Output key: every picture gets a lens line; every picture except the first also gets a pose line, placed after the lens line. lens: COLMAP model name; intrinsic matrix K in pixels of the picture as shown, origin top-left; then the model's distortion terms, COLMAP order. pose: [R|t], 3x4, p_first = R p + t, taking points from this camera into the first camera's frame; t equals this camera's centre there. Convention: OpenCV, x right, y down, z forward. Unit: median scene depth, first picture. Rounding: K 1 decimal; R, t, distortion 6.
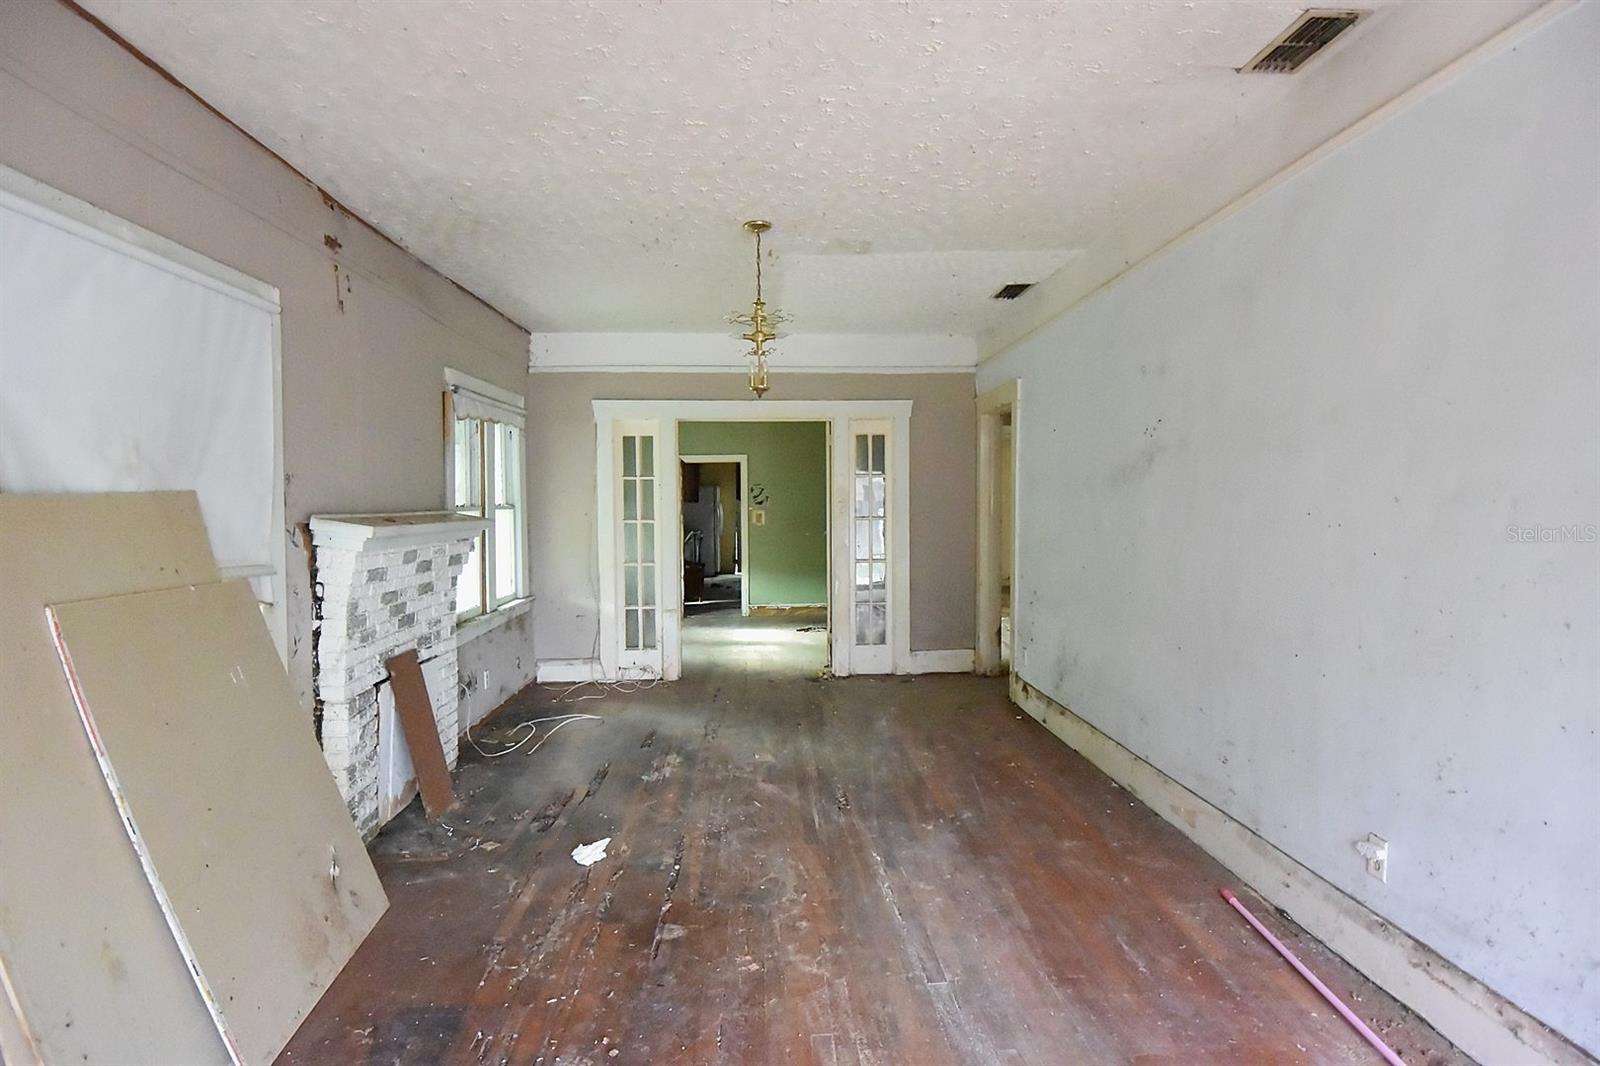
lens RADIAL K [[841.1, 0, 808.3], [0, 841.1, 541.9], [0, 0, 1]] dist [-0.015463, -0.016033]
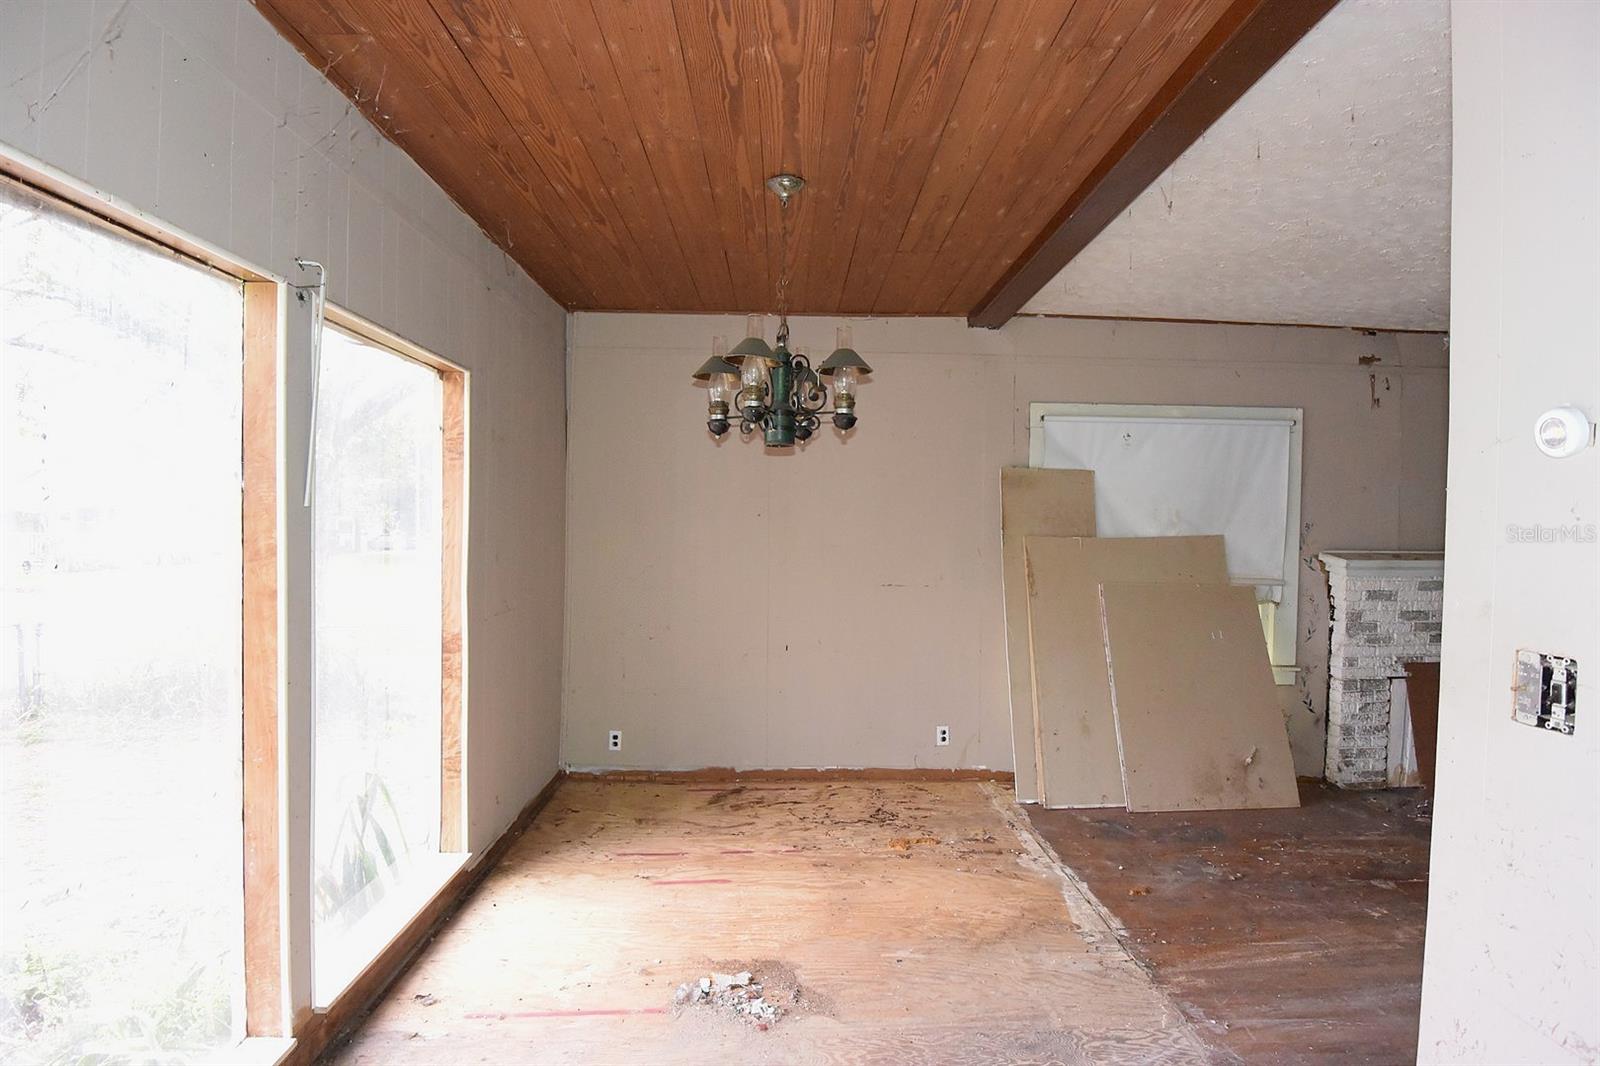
lens RADIAL K [[841.1, 0, 804.4], [0, 841.1, 532.6], [0, 0, 1]] dist [-0.015463, -0.016033]
pose [[-0.040143, 0.014280, -0.999092, 0.991137], [-0.050909, 0.998570, 0.016318, -0.042459], [0.997896, 0.051517, -0.039358, 0.117403]]
